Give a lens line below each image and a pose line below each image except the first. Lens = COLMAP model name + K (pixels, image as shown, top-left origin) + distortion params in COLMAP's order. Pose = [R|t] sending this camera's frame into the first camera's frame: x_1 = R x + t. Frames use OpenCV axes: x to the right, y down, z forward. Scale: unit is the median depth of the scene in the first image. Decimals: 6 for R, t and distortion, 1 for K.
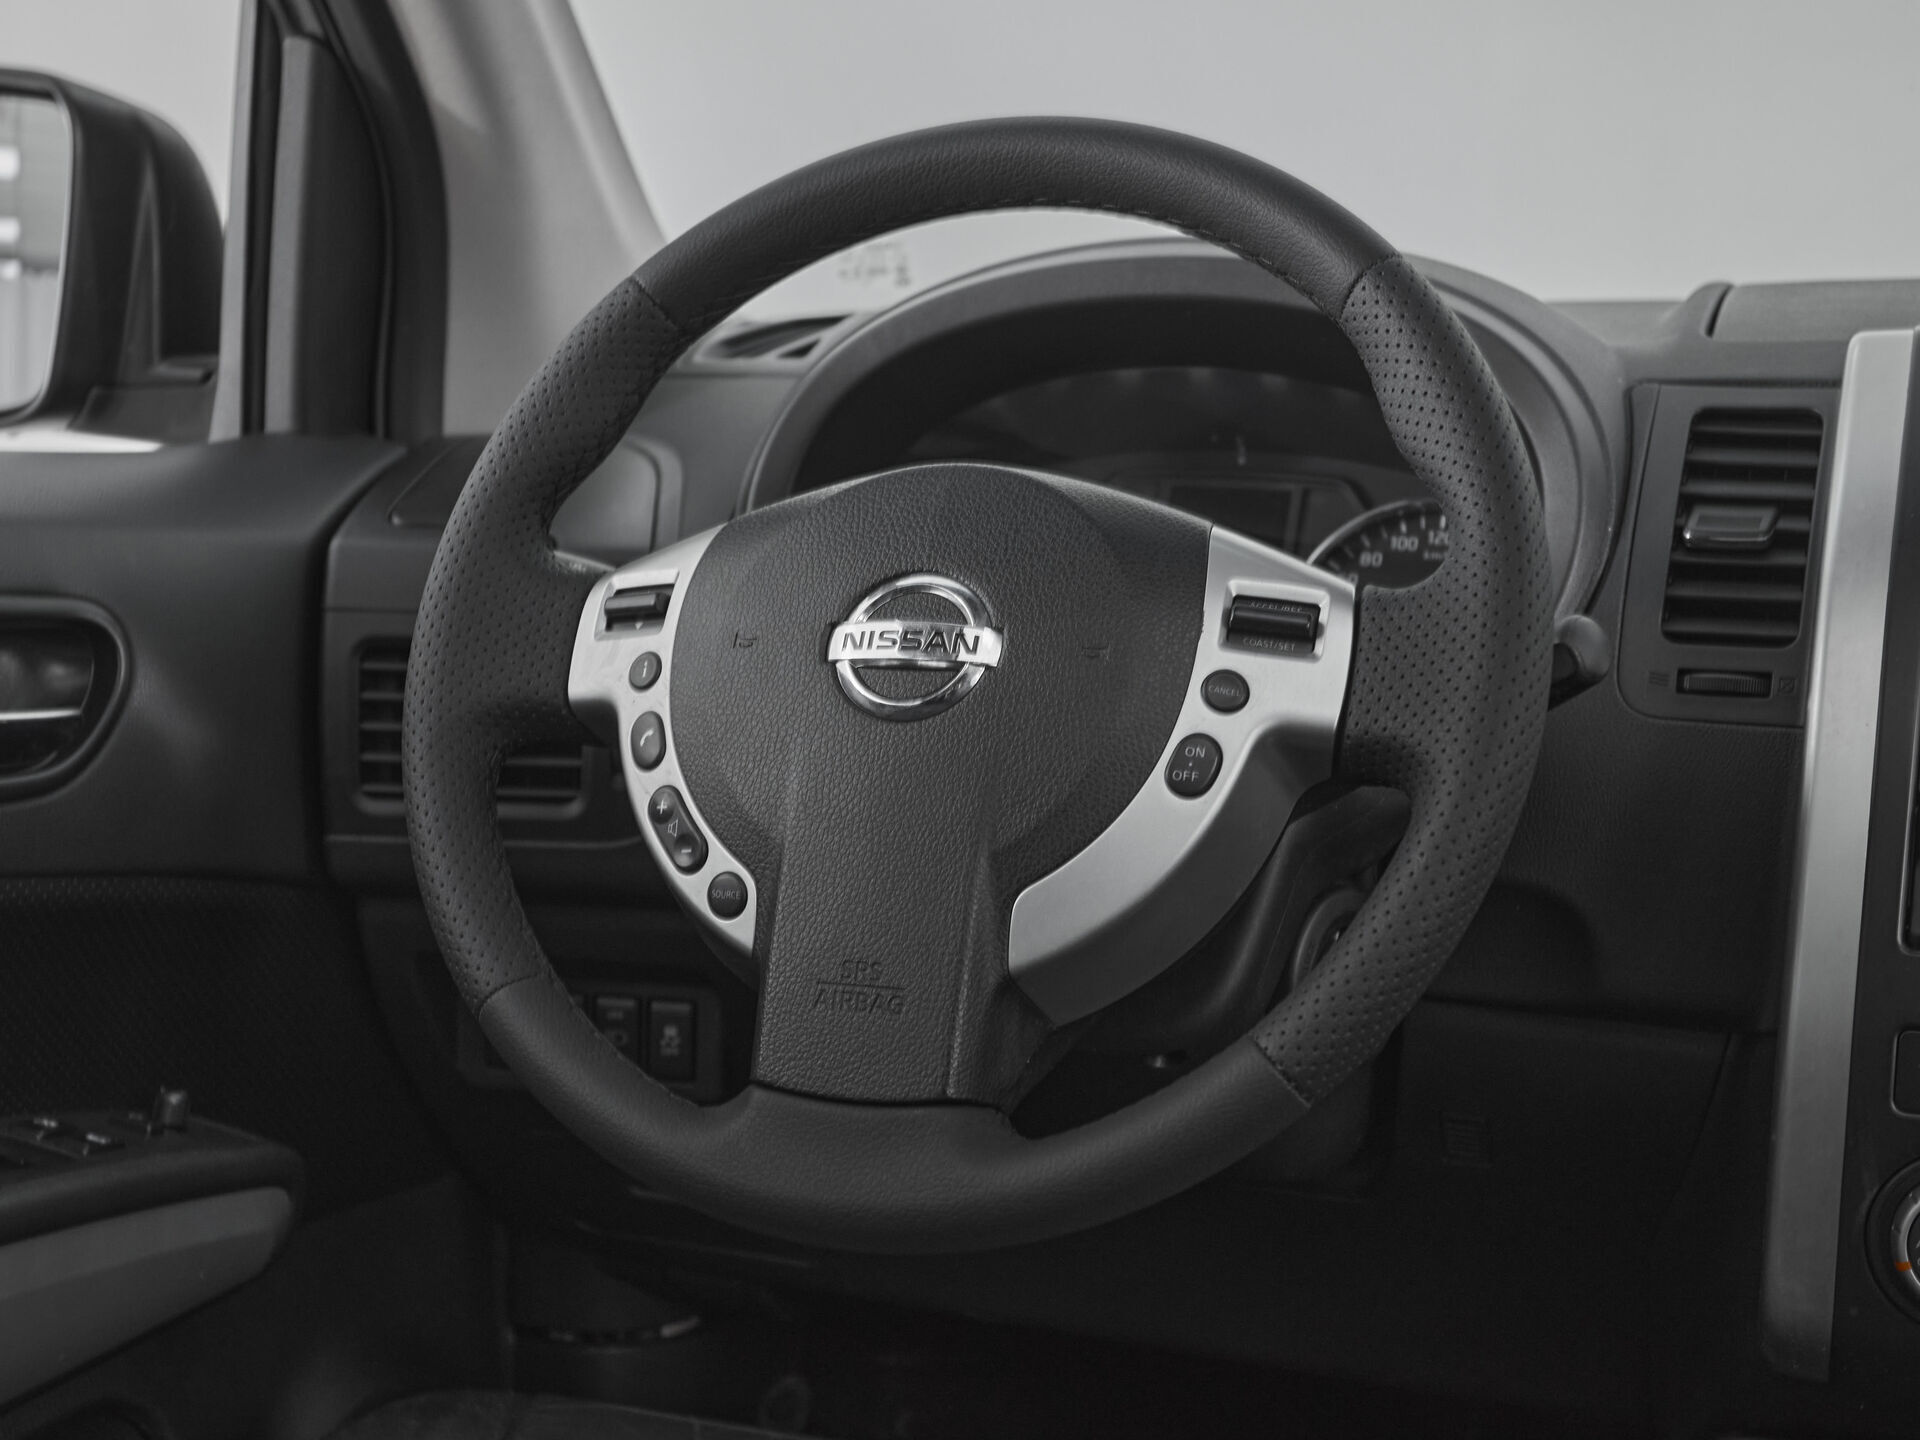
lens RADIAL K [[2759.4, 0, 904.6], [0, 2759.4, 792.9], [0, 0, 1]] dist [0.030156, 0.000000]
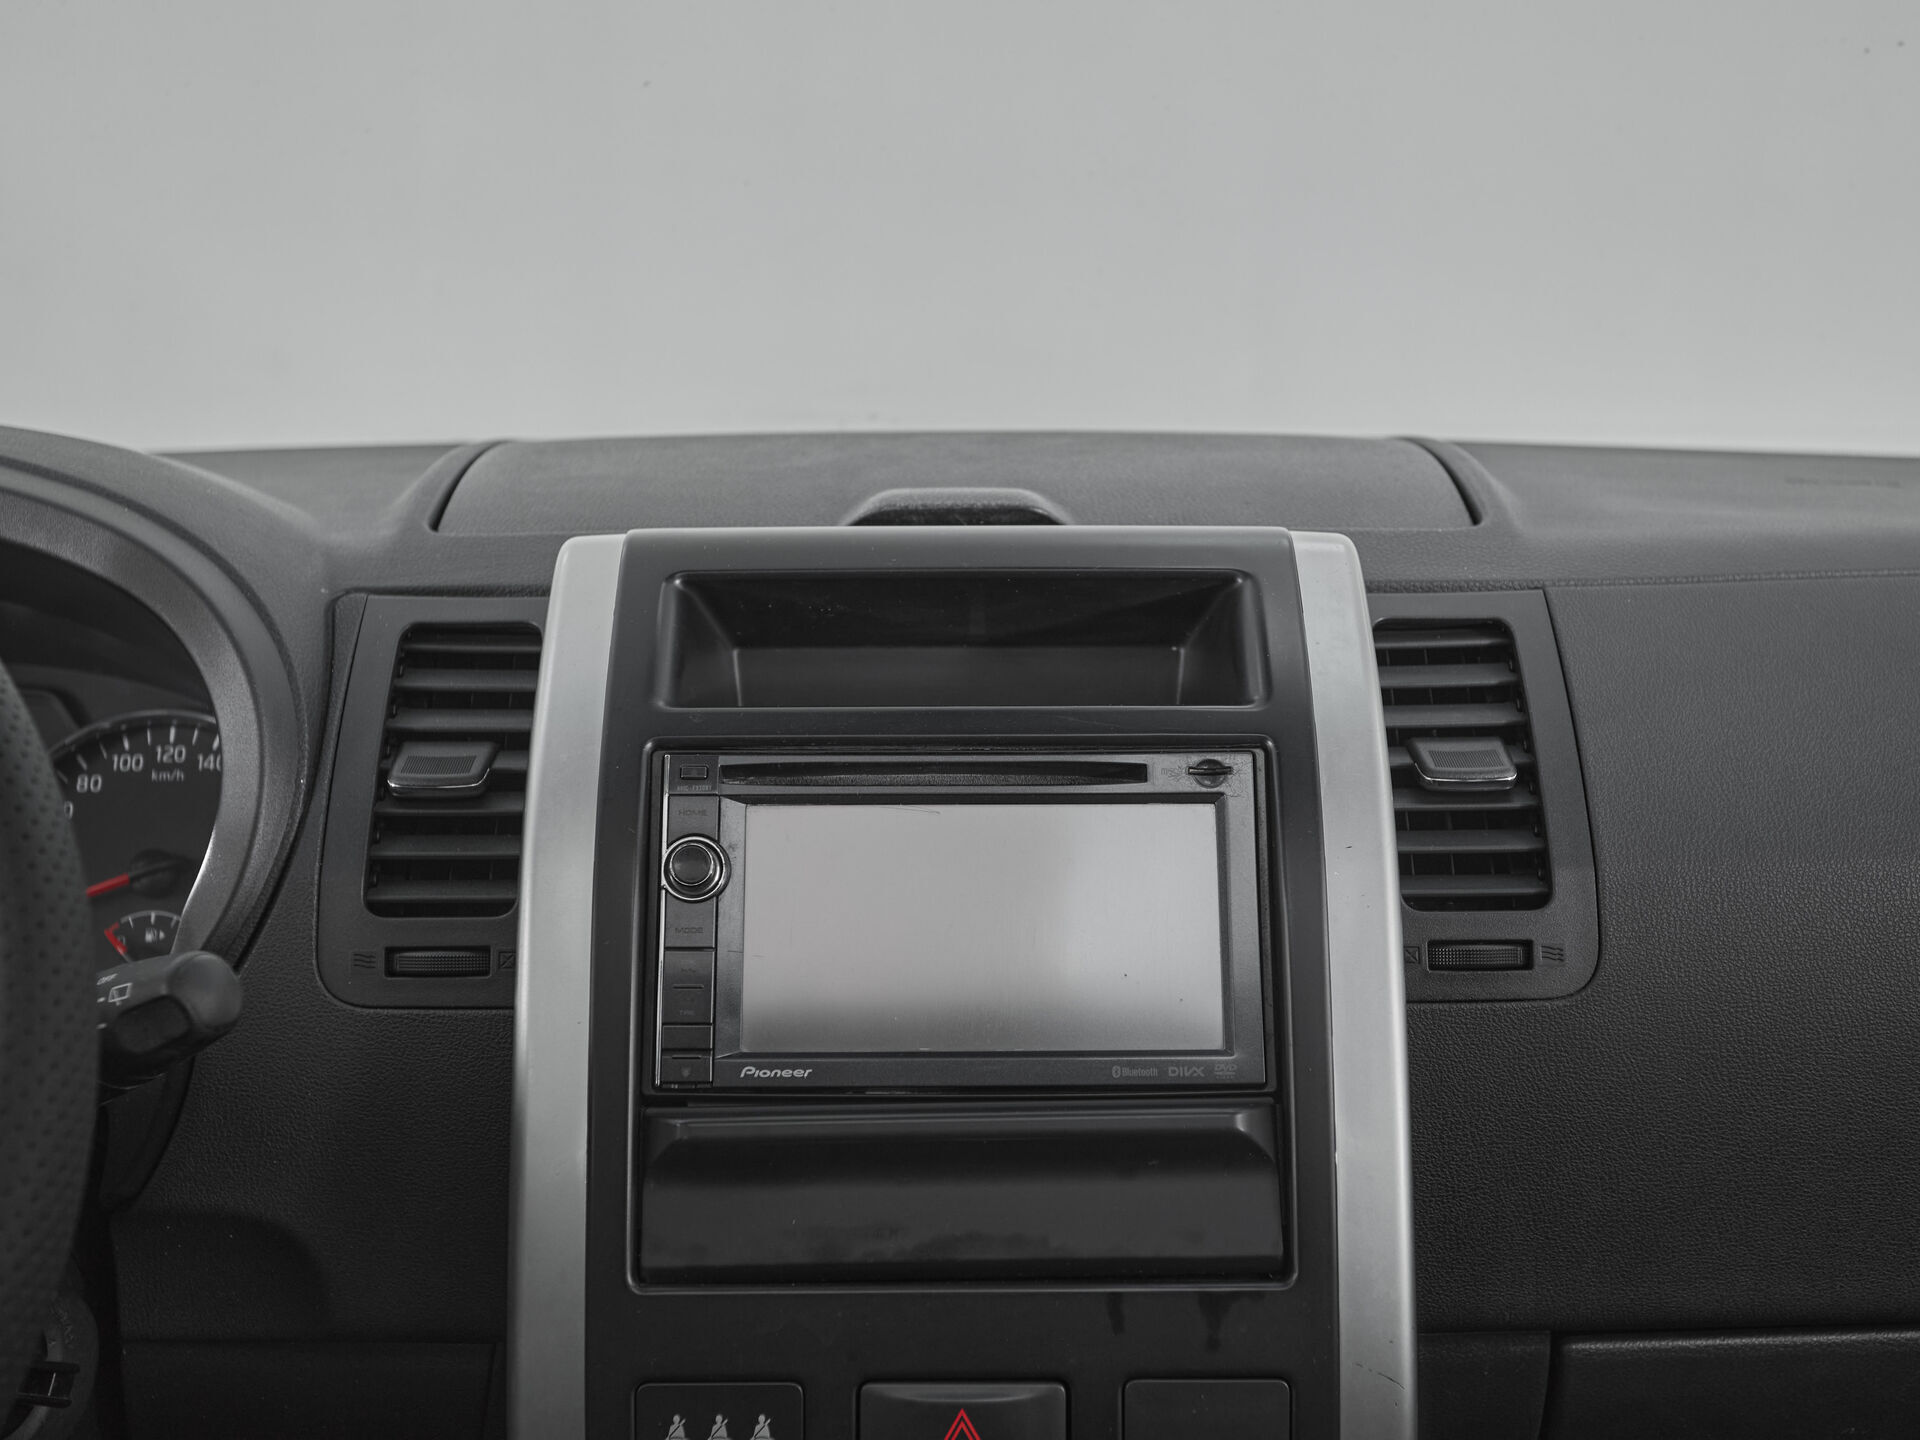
lens RADIAL K [[2342.2, 0, 967.9], [0, 2342.2, 715.0], [0, 0, 1]] dist [0.017583, 0.000000]
pose [[0.930539, -0.080241, 0.357293, 0.215389], [0.079959, 0.996676, 0.015588, -0.125605], [-0.357356, 0.014064, 0.933862, 0.286317]]
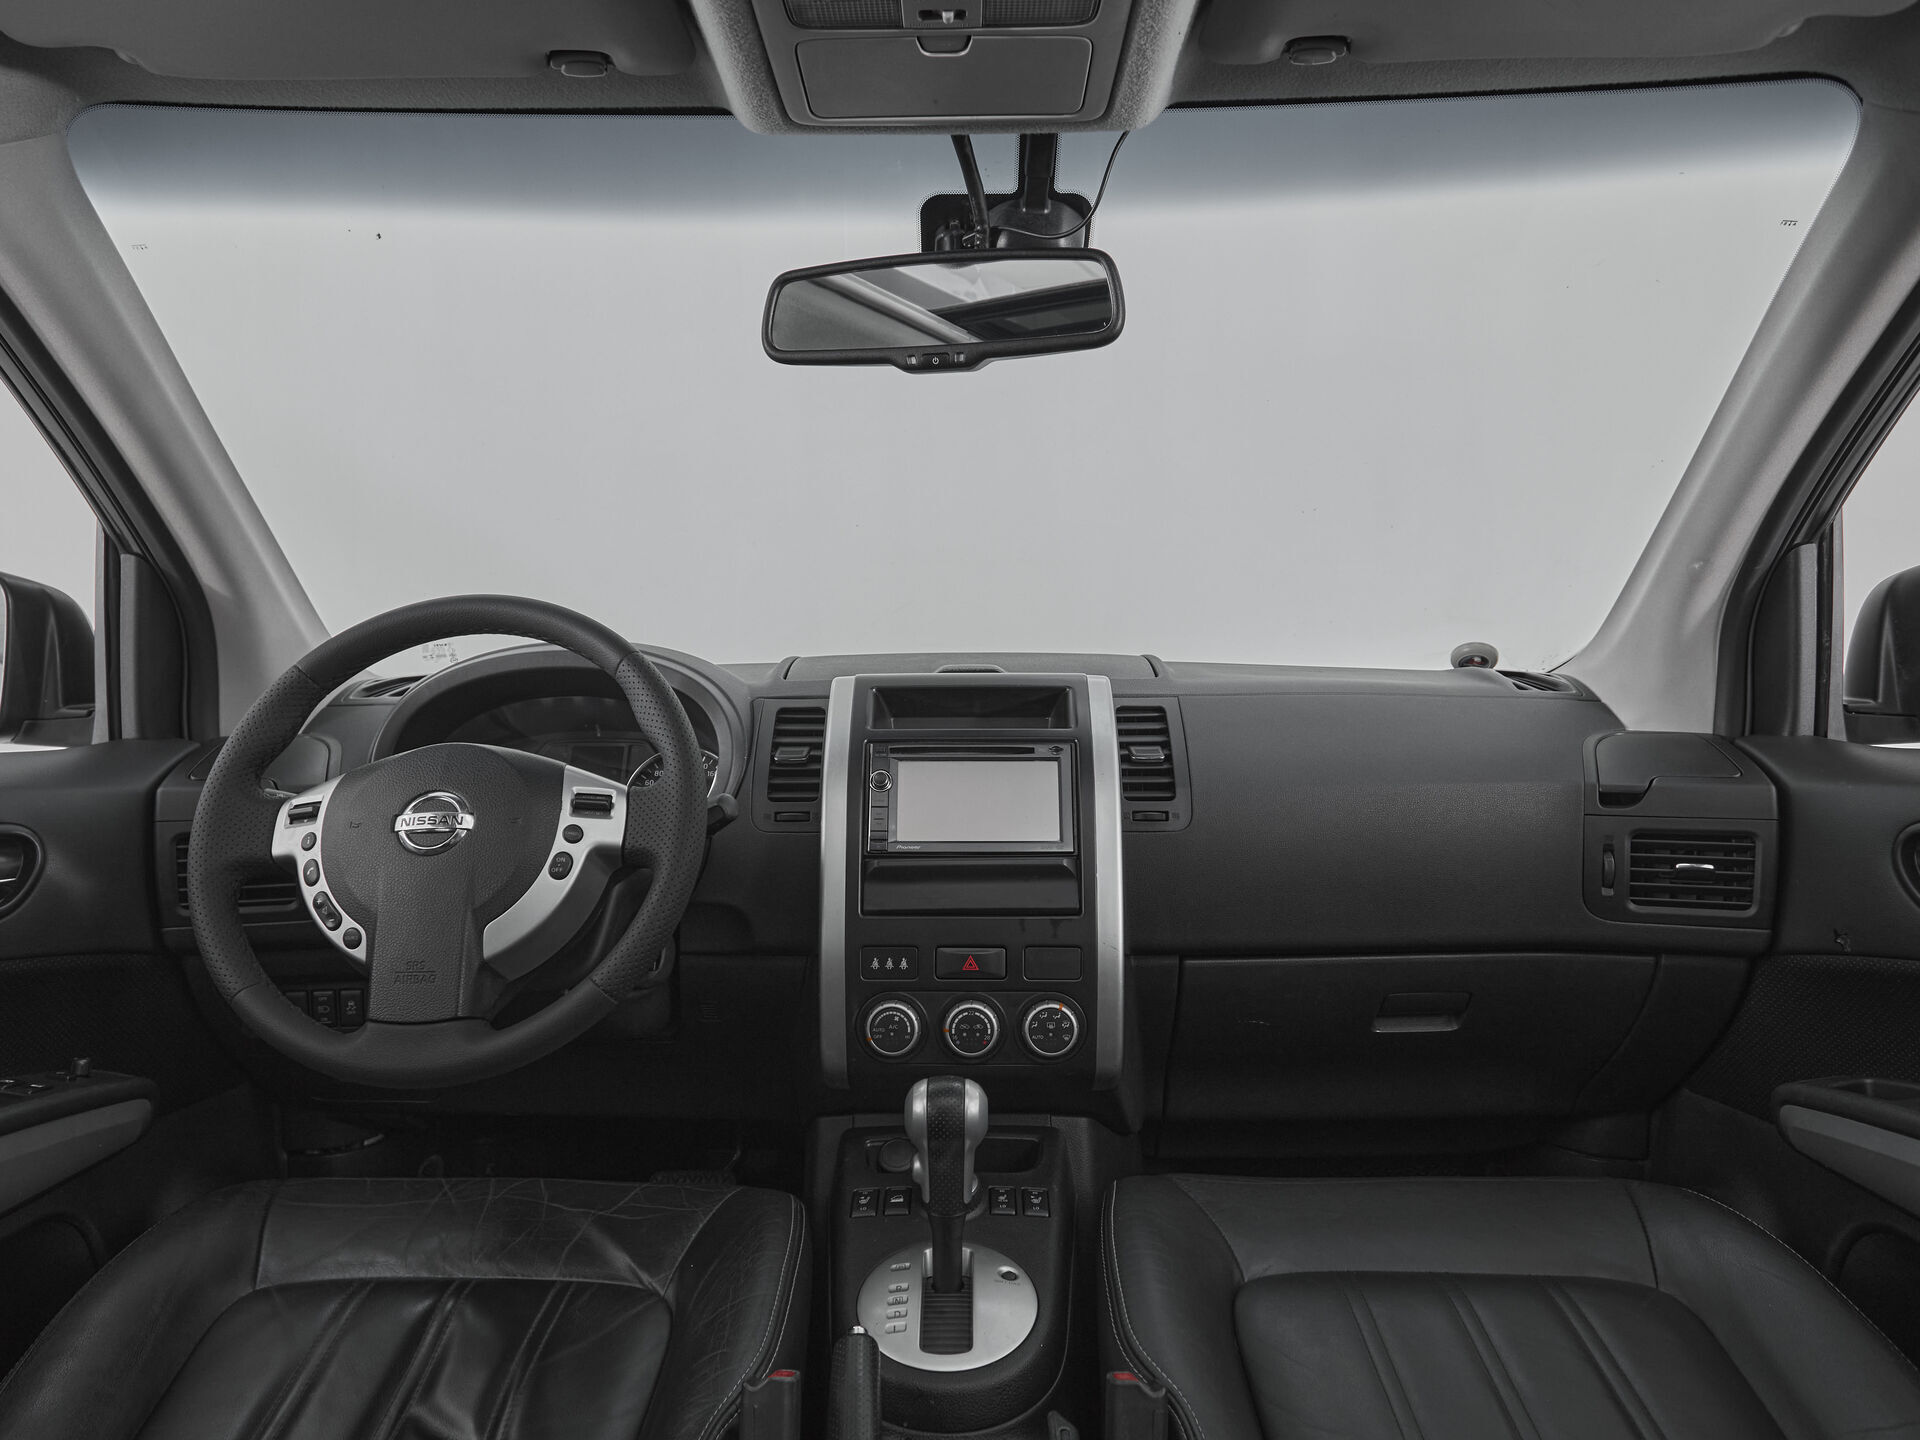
lens RADIAL K [[1204.2, 0, 942.1], [0, 1204.2, 818.5], [0, 0, 1]] dist [-0.004202, 0.001020]
pose [[0.941221, -0.061677, 0.332113, 0.066825], [0.075514, 0.996726, -0.028907, 0.004257], [-0.329243, 0.052287, 0.942796, -0.085276]]
